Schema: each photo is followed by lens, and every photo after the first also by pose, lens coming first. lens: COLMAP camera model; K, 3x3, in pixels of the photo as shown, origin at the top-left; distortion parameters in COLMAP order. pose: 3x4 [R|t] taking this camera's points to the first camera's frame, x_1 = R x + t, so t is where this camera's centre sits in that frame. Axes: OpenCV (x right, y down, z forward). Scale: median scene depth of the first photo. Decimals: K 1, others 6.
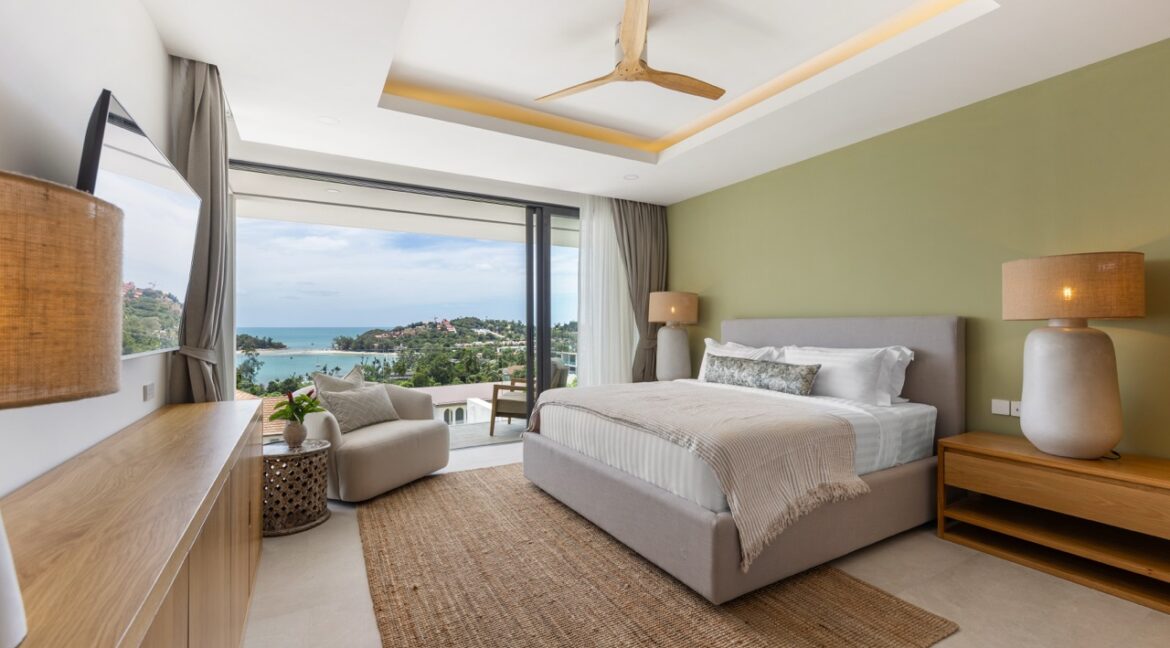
lens RADIAL K [[488.5, 0, 582.5], [0, 488.5, 325.0], [0, 0, 1]] dist [0.004291, -0.001778]
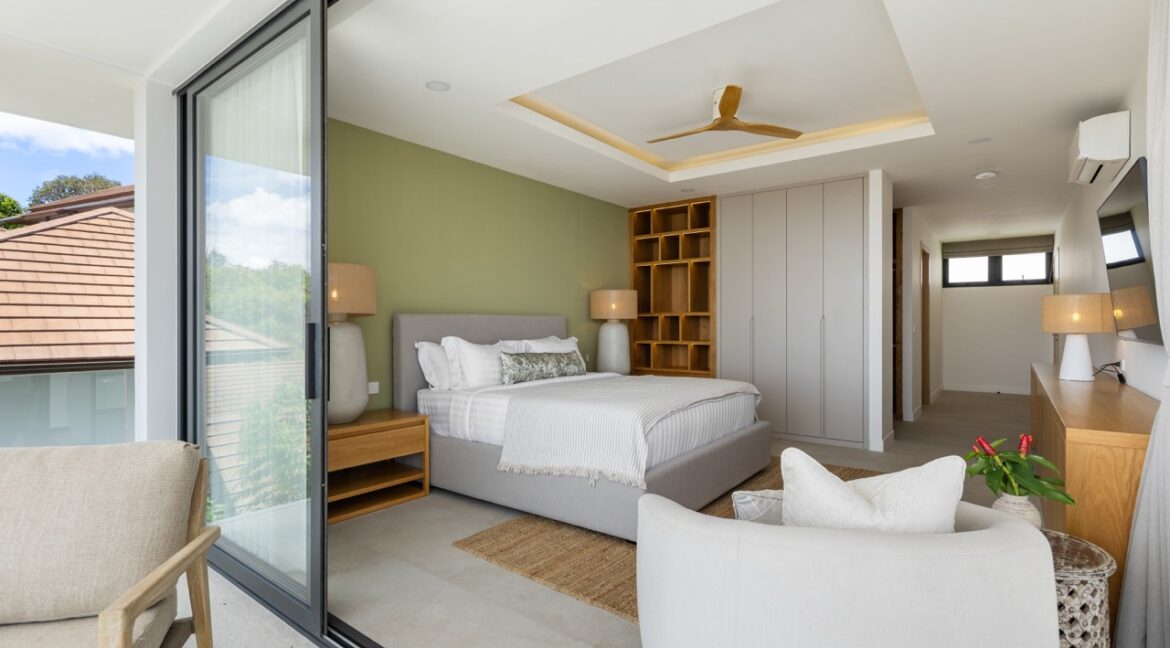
lens RADIAL K [[534.0, 0, 589.8], [0, 534.0, 325.5], [0, 0, 1]] dist [-0.000620, -0.000005]
pose [[-0.382506, -0.008585, 0.923913, -0.550450], [-0.005181, 0.999961, 0.007147, 0.001109], [-0.923939, -0.002053, -0.382535, 0.965496]]
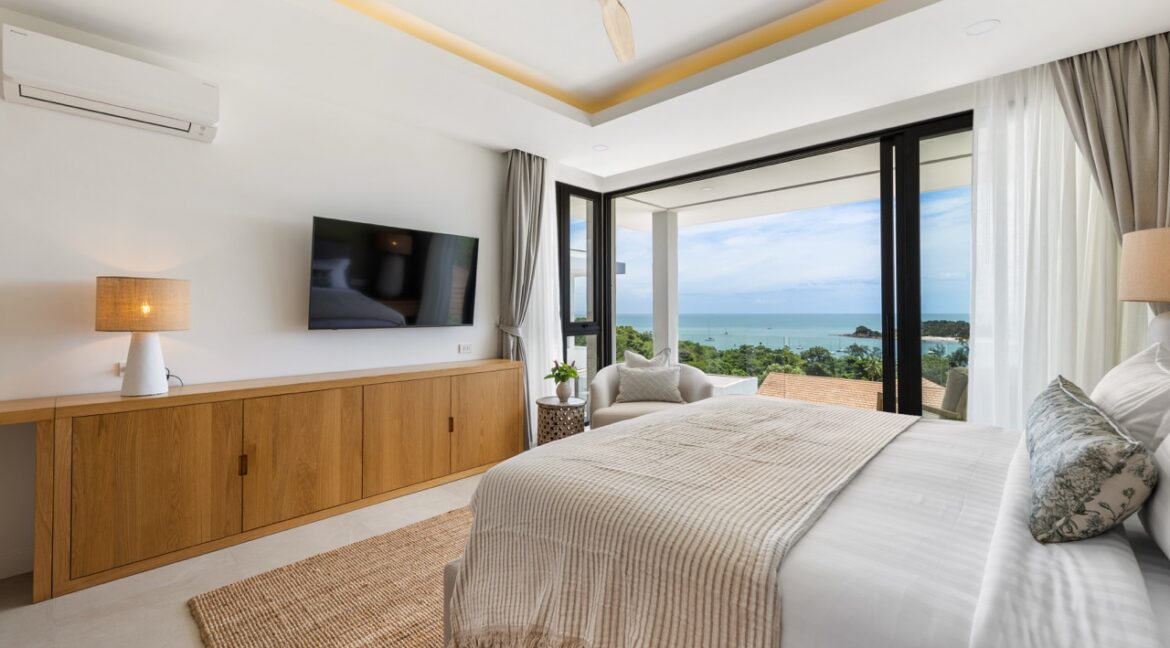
lens RADIAL K [[488.5, 0, 582.5], [0, 488.5, 313.0], [0, 0, 1]] dist [0.004291, -0.001778]
pose [[0.287275, -0.000826, -0.957848, 0.428609], [0.004110, 0.999991, 0.000370, 0.002025], [0.957839, -0.004043, 0.287276, 0.390979]]
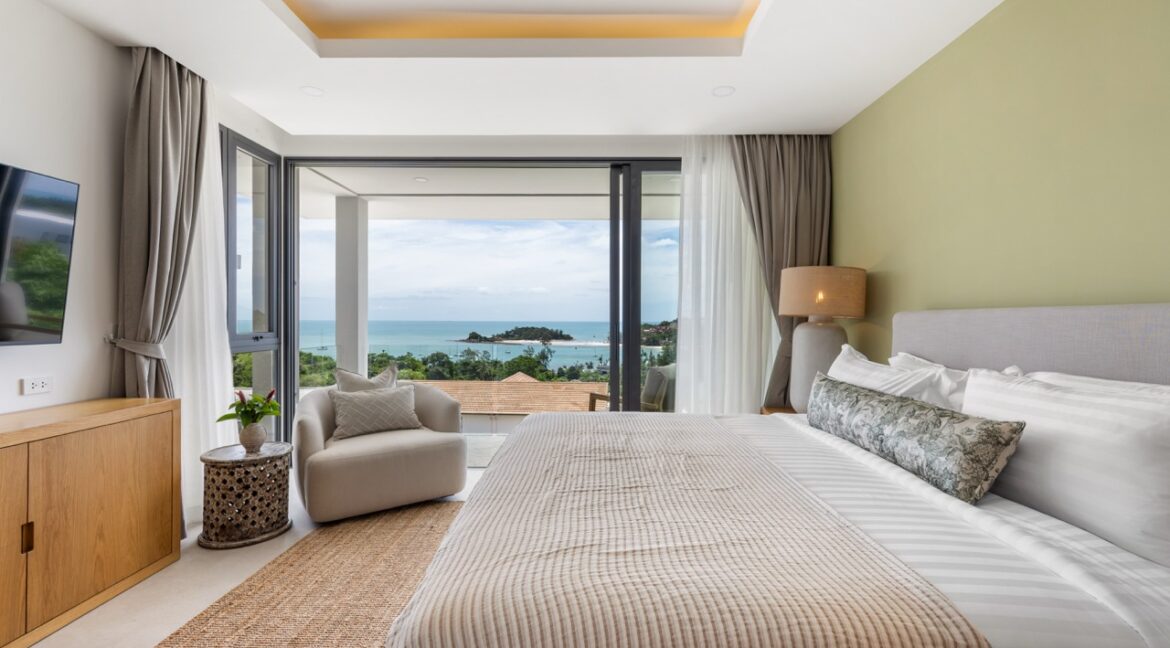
lens RADIAL K [[488.5, 0, 585.8], [0, 488.5, 326.3], [0, 0, 1]] dist [0.004291, -0.001778]
pose [[0.863242, 0.010311, -0.504685, 0.242337], [-0.004048, 0.999901, 0.013505, 0.000189], [0.504774, -0.009615, 0.863198, 0.310537]]
